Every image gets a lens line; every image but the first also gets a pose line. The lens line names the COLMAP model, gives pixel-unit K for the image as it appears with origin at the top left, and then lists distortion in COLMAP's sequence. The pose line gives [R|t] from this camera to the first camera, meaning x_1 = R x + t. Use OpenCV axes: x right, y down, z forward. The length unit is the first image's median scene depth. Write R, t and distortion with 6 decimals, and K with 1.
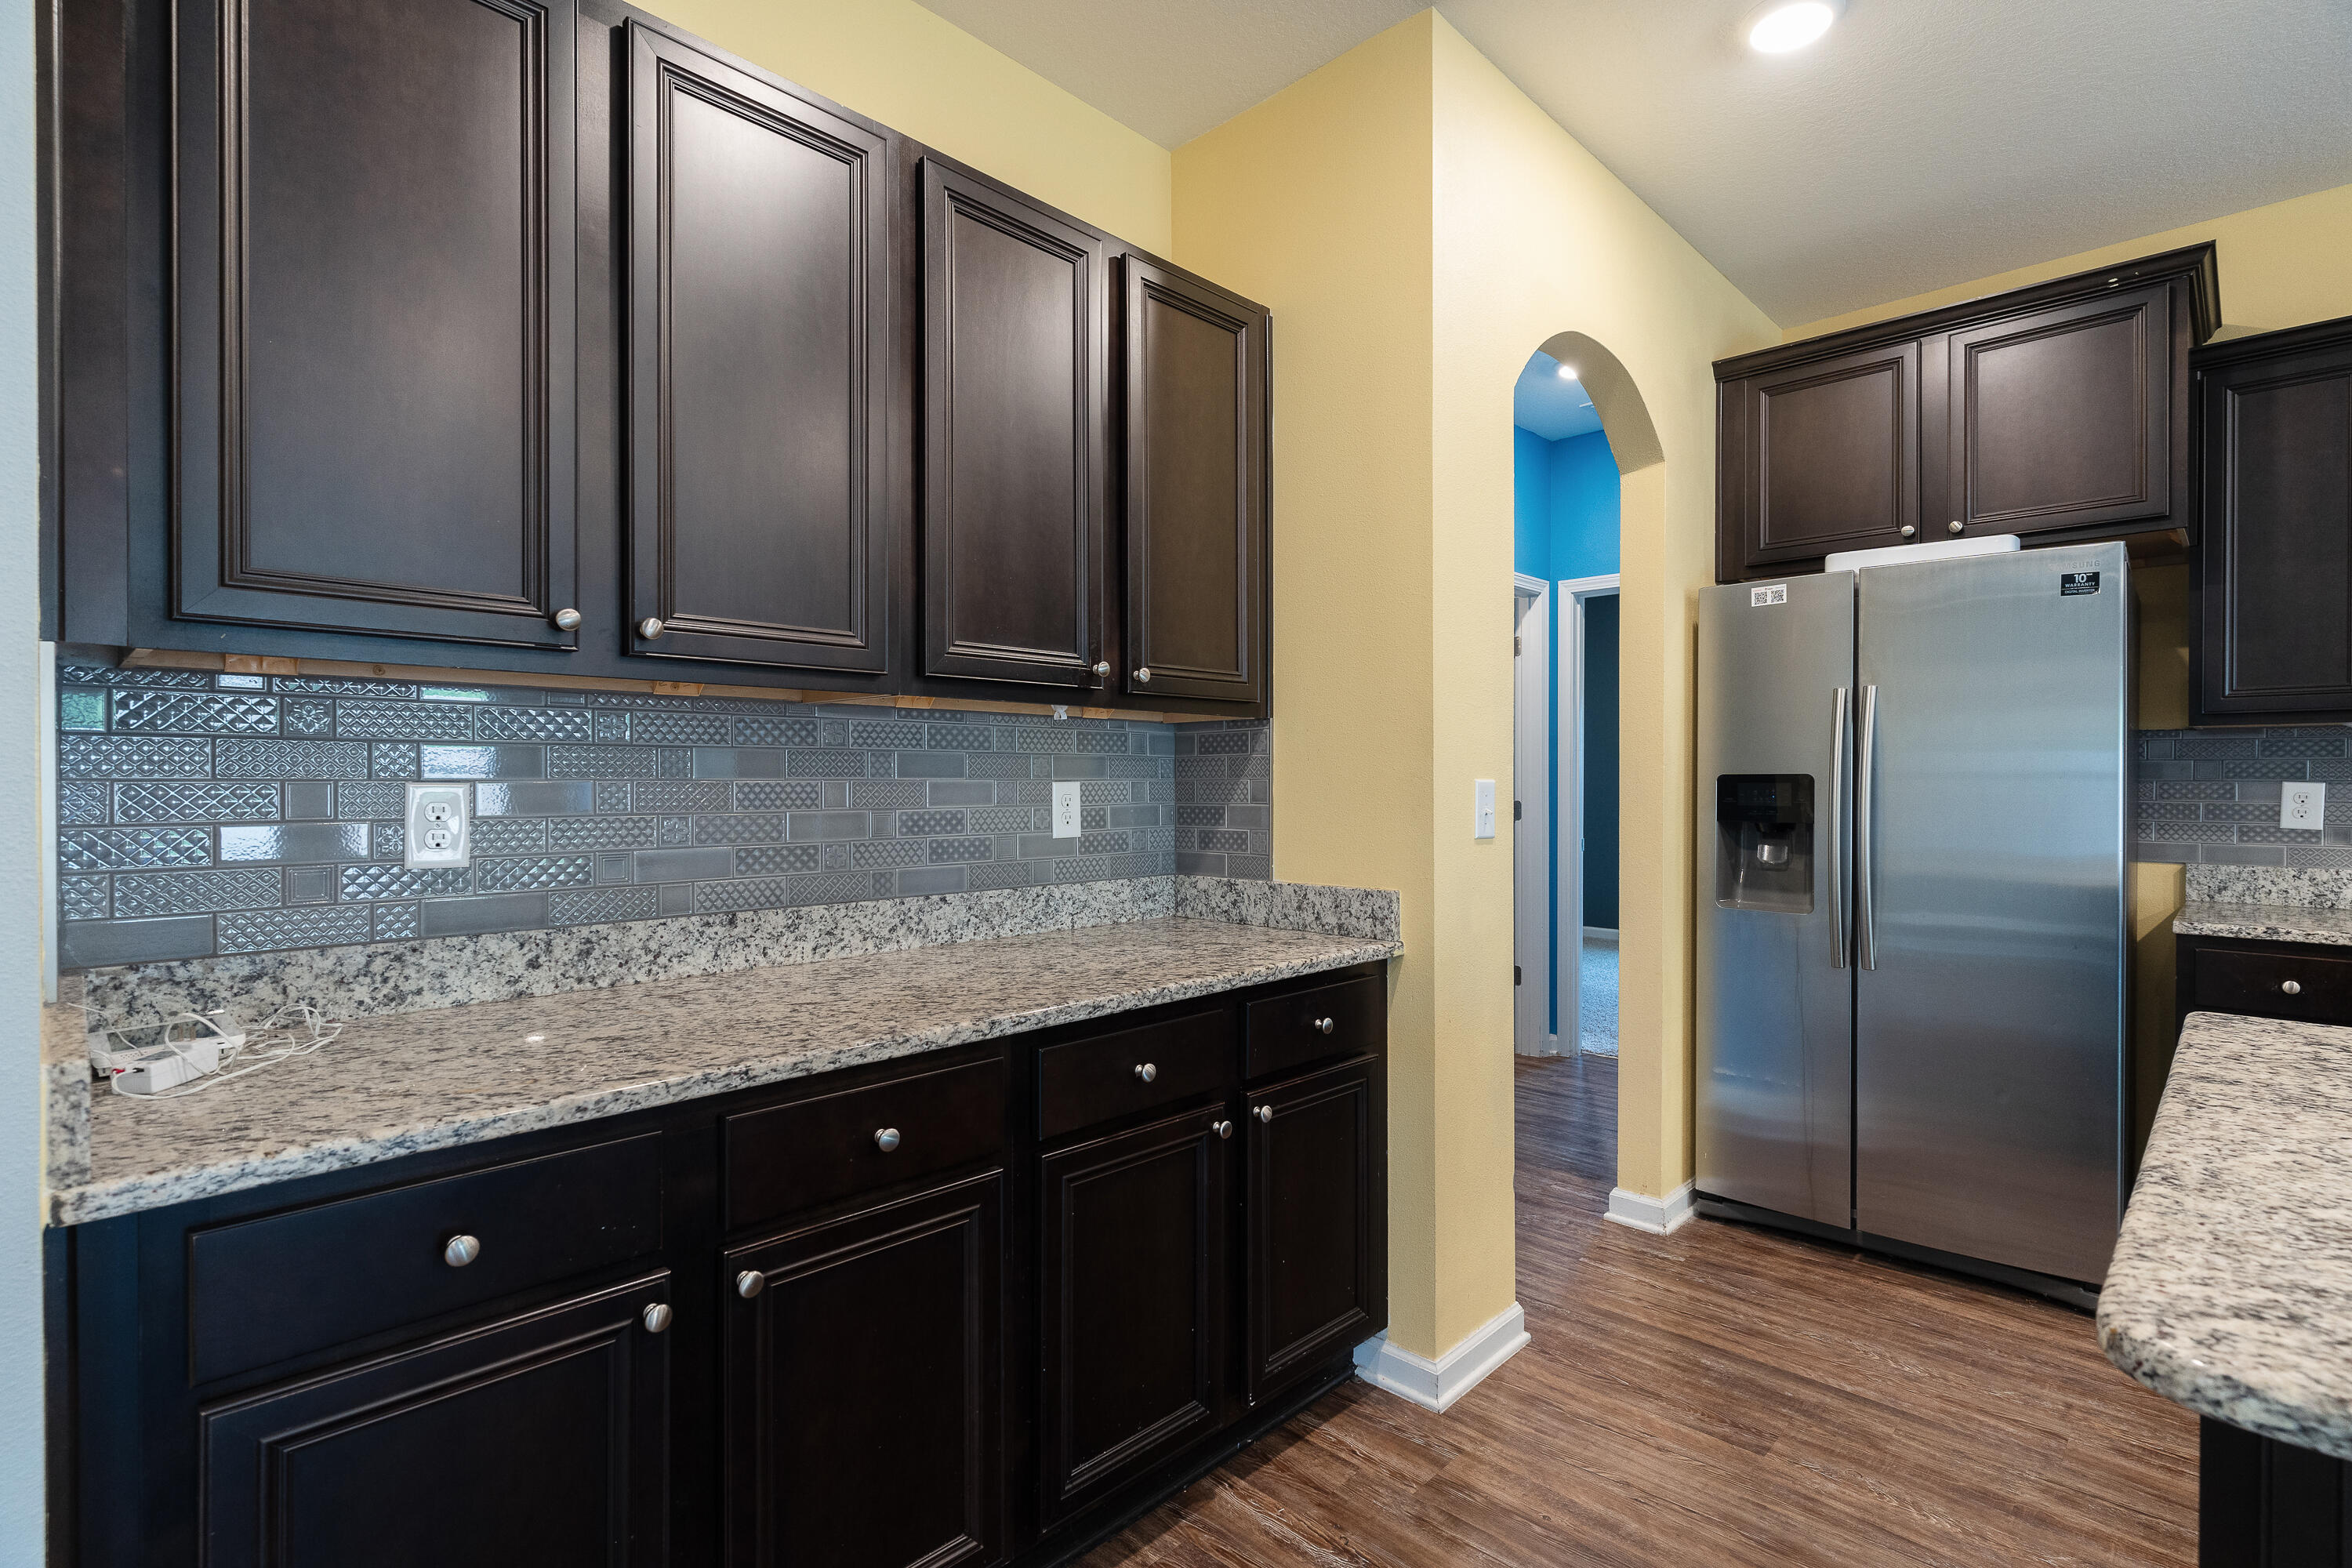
lens RADIAL K [[1119.0, 0, 1183.7], [0, 1119.0, 783.9], [0, 0, 1]] dist [0.002420, 0.000031]
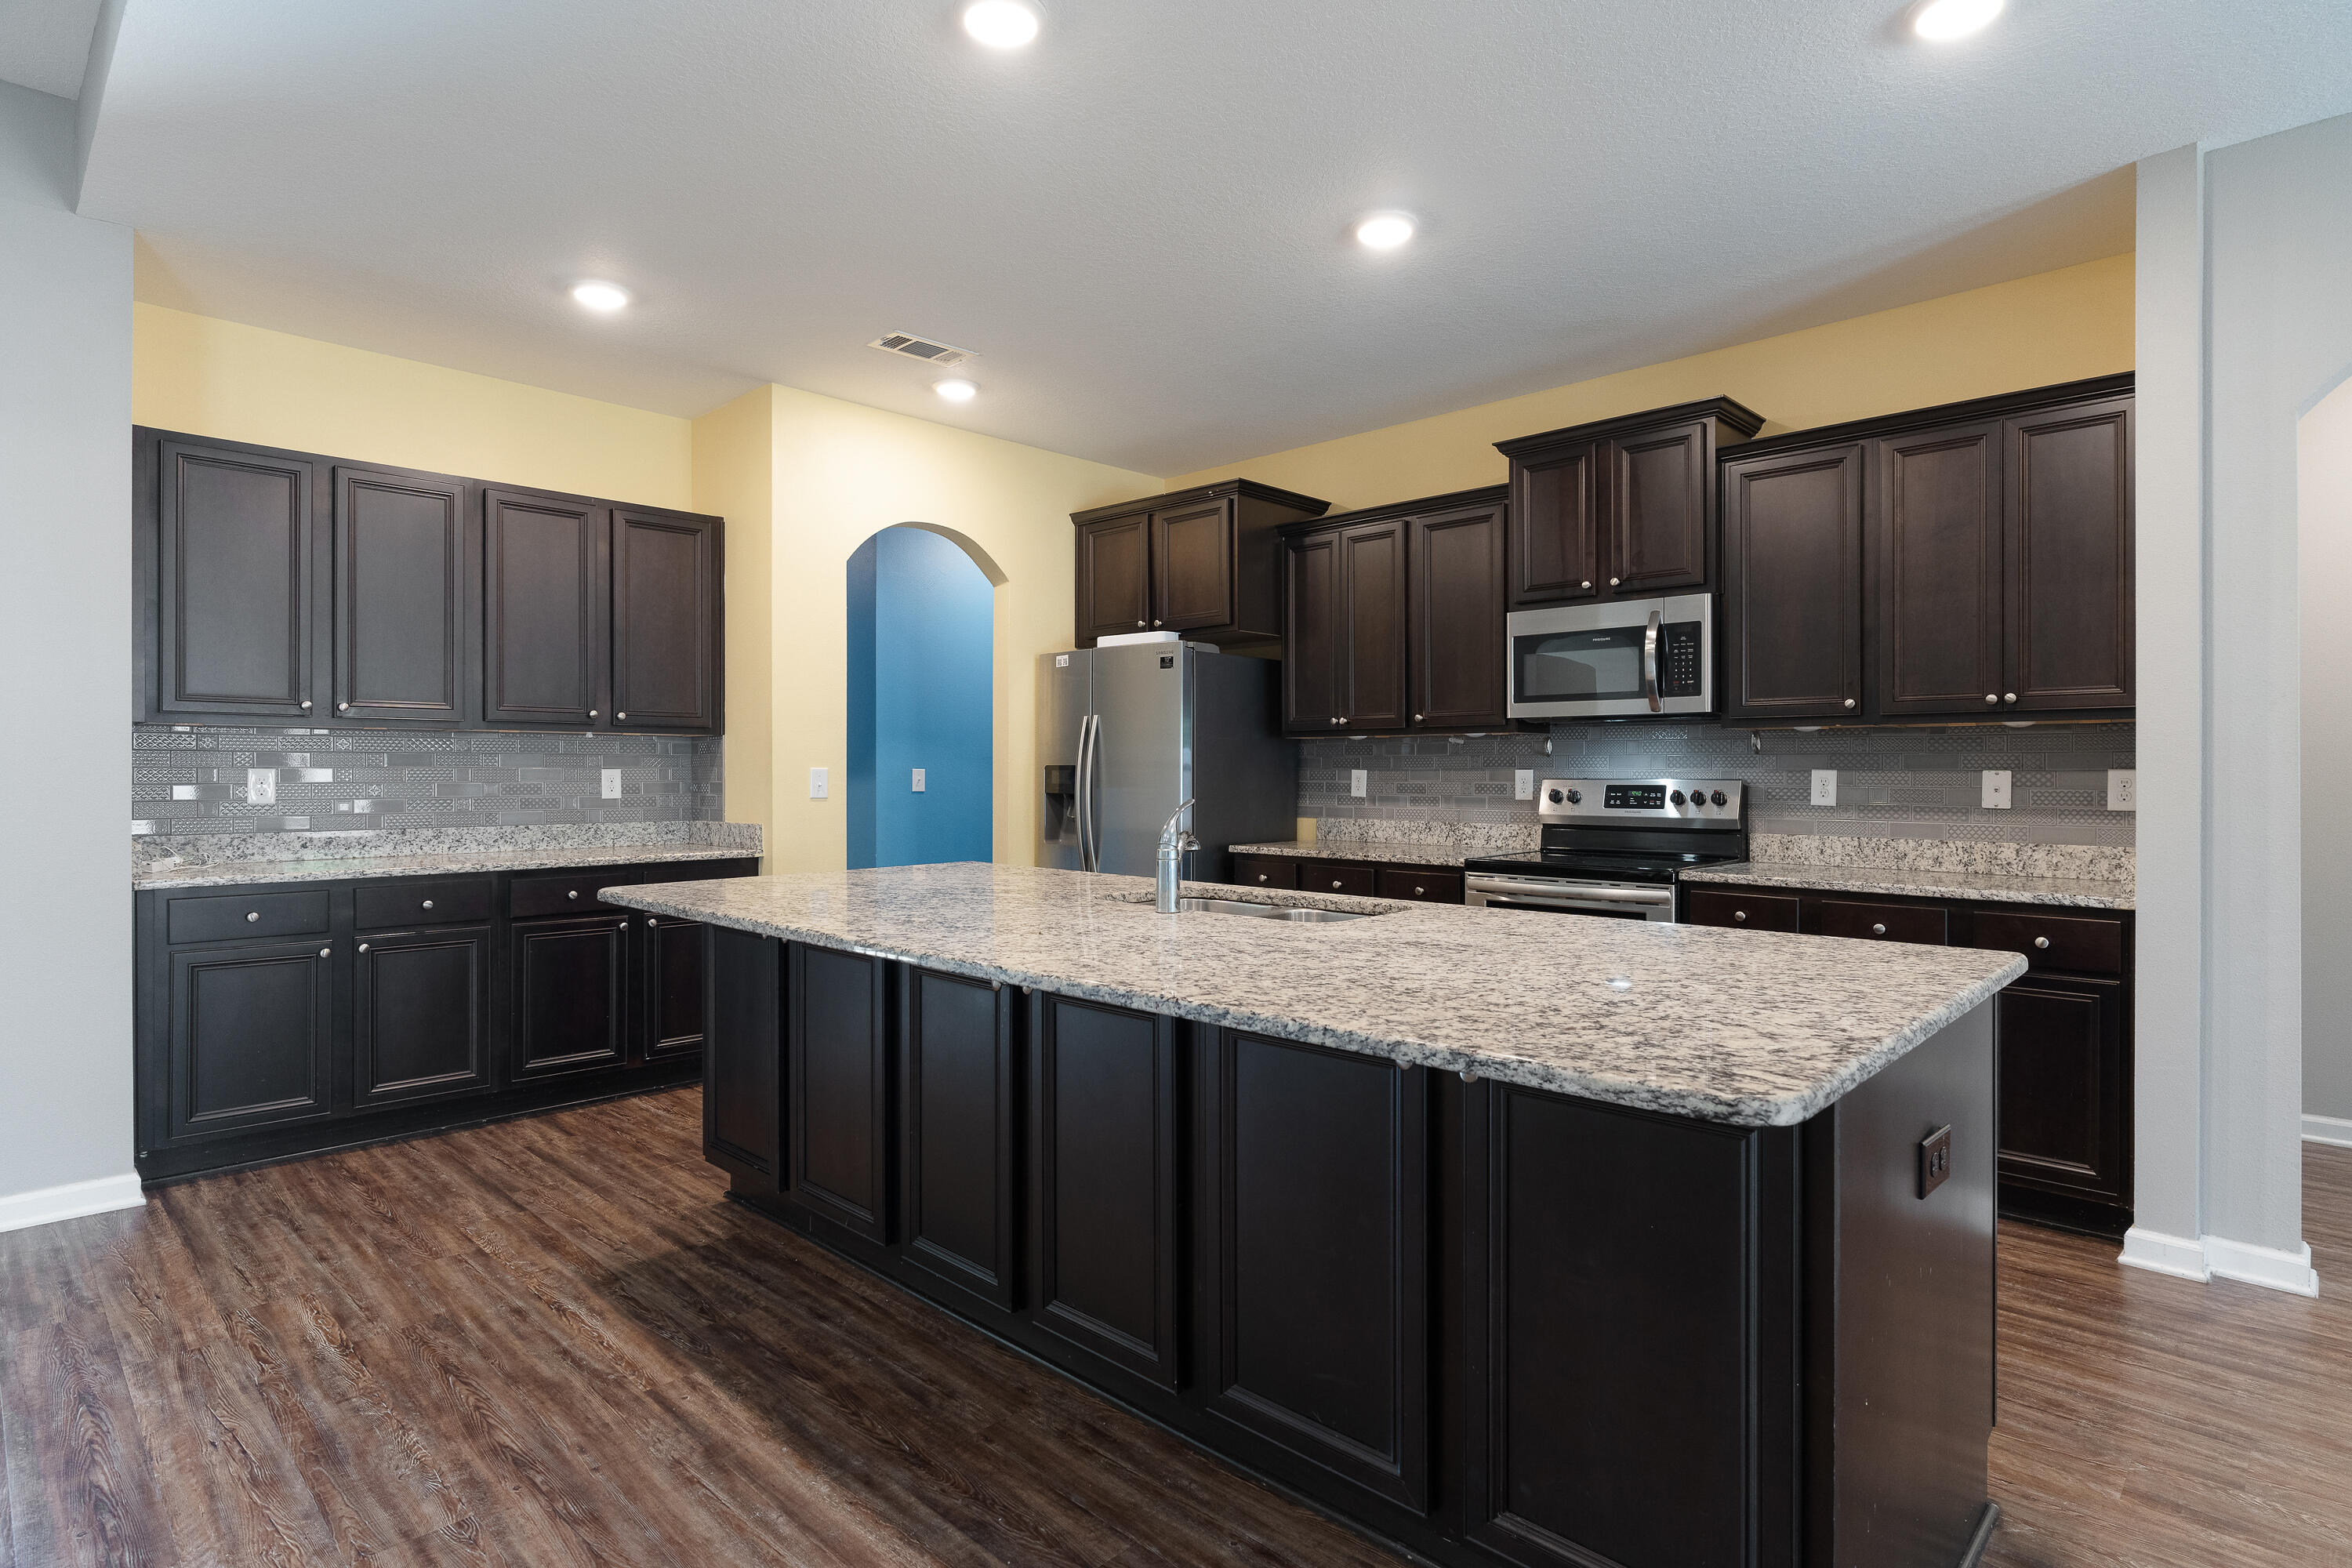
lens RADIAL K [[1208.1, 0, 1175.2], [0, 1208.1, 771.4], [0, 0, 1]] dist [-0.000823, -0.000352]
pose [[0.999999, 0.000228, -0.001523, 0.901341], [-0.000235, 0.999991, -0.004117, 0.010875], [0.001522, 0.004117, 0.999990, -1.102477]]
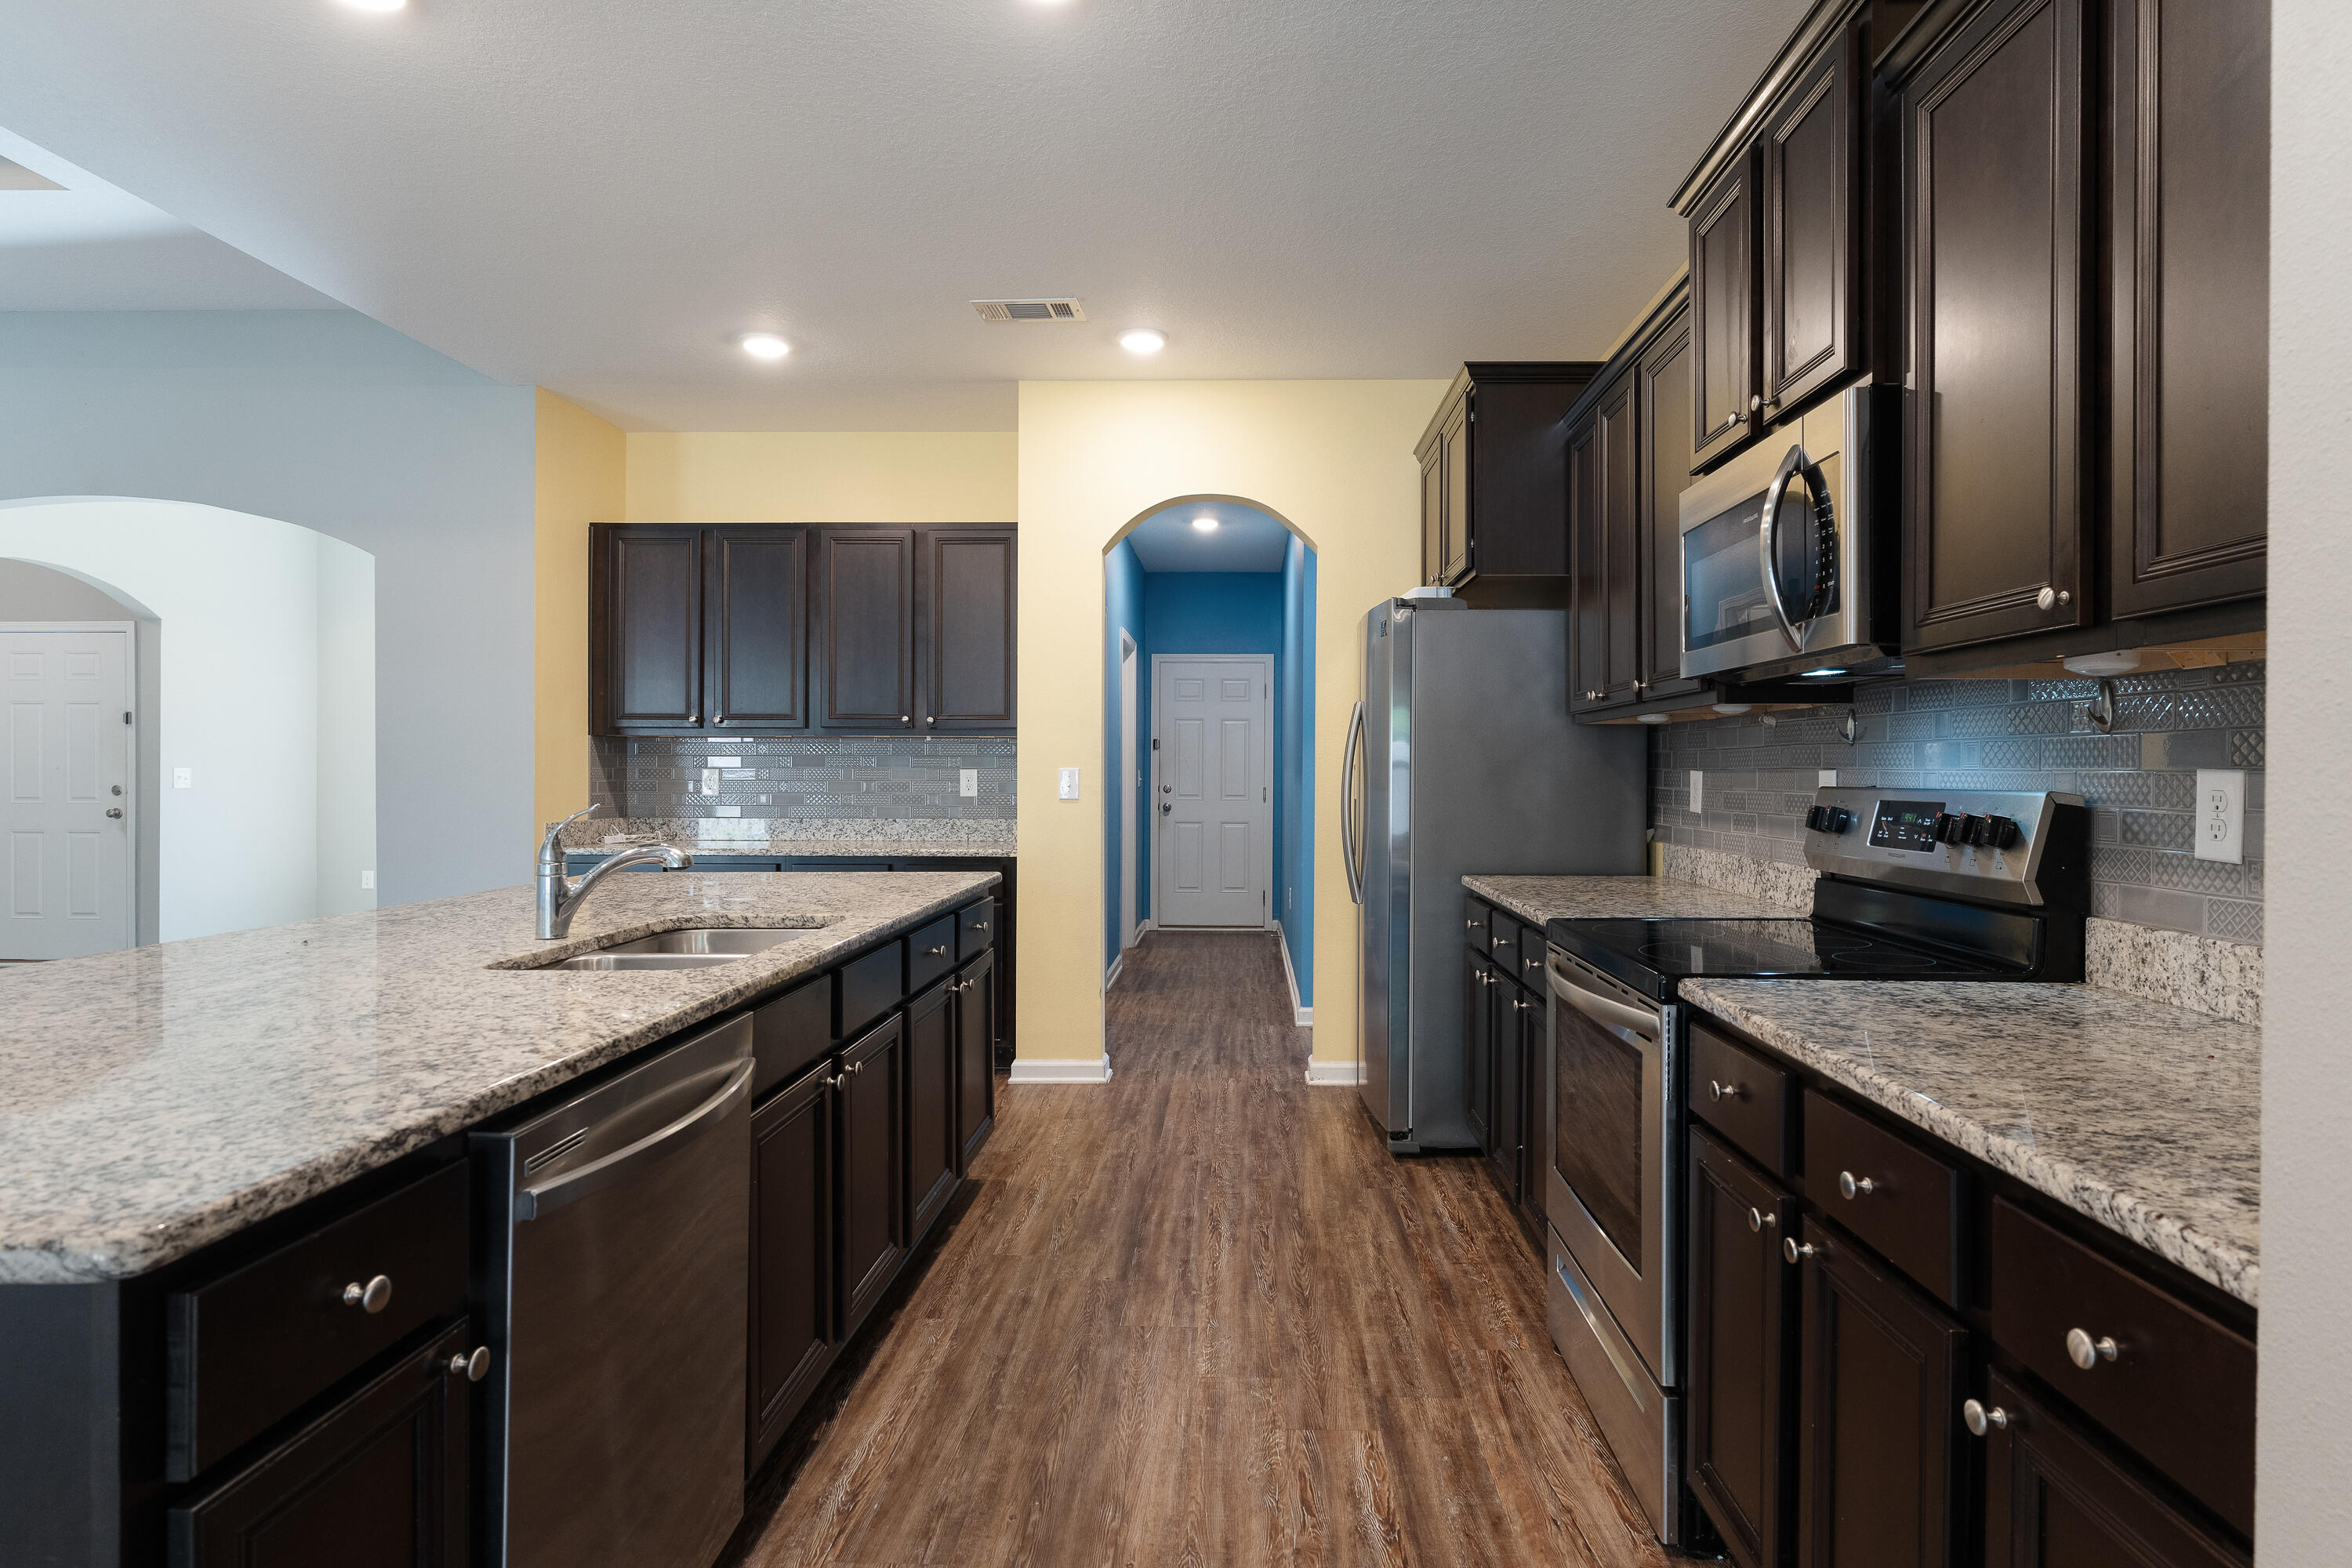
lens RADIAL K [[1244.0, 0, 1216.7], [0, 1244.0, 772.0], [0, 0, 1]] dist [0.002361, 0.000200]
pose [[0.681130, 0.001591, -0.732161, 1.987244], [-0.005719, 0.999979, -0.003147, 0.007667], [0.732140, 0.006331, 0.681125, -0.236631]]
